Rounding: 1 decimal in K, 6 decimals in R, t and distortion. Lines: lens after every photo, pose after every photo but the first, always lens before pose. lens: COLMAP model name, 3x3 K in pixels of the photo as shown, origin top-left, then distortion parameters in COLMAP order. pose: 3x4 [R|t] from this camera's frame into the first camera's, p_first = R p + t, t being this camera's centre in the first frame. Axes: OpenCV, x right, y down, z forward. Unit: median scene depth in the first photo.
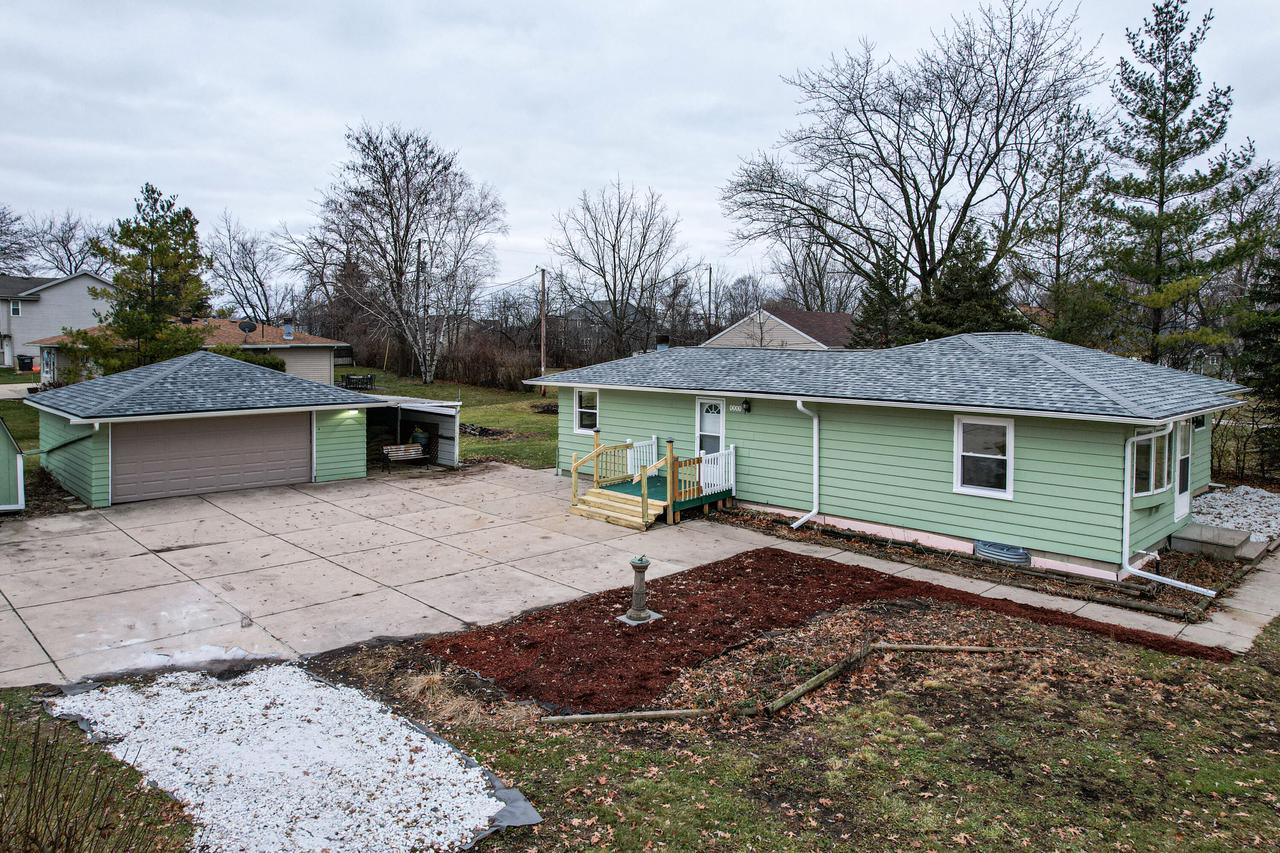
lens RADIAL K [[868.8, 0, 648.1], [0, 868.8, 360.5], [0, 0, 1]] dist [-0.072866, 0.052668]
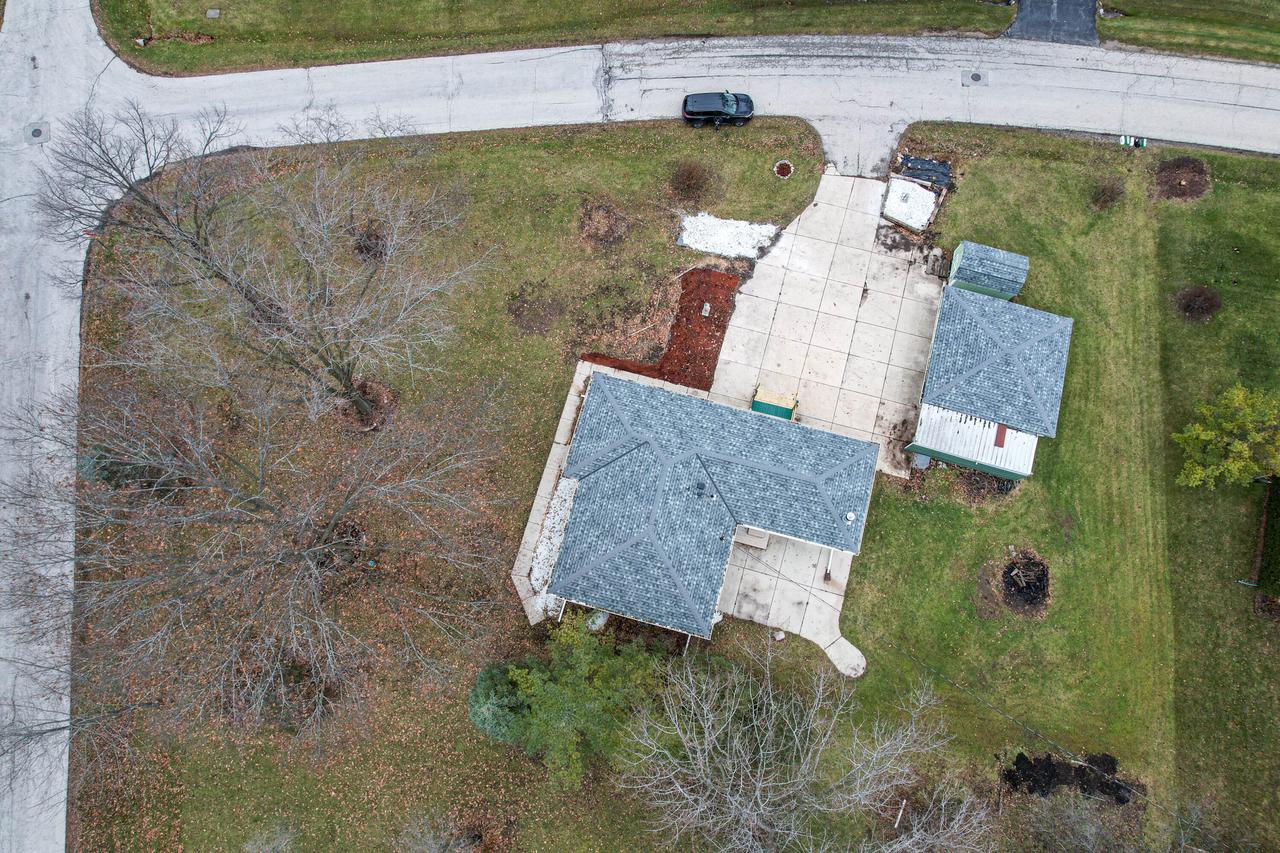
lens RADIAL K [[818.5, 0, 641.0], [0, 818.5, 437.5], [0, 0, 1]] dist [-0.074107, 0.067149]
pose [[-0.865037, 0.485829, -0.125226, 0.842148], [-0.021924, 0.212756, 0.976859, -2.732896], [0.501230, 0.847764, -0.173391, 1.637561]]
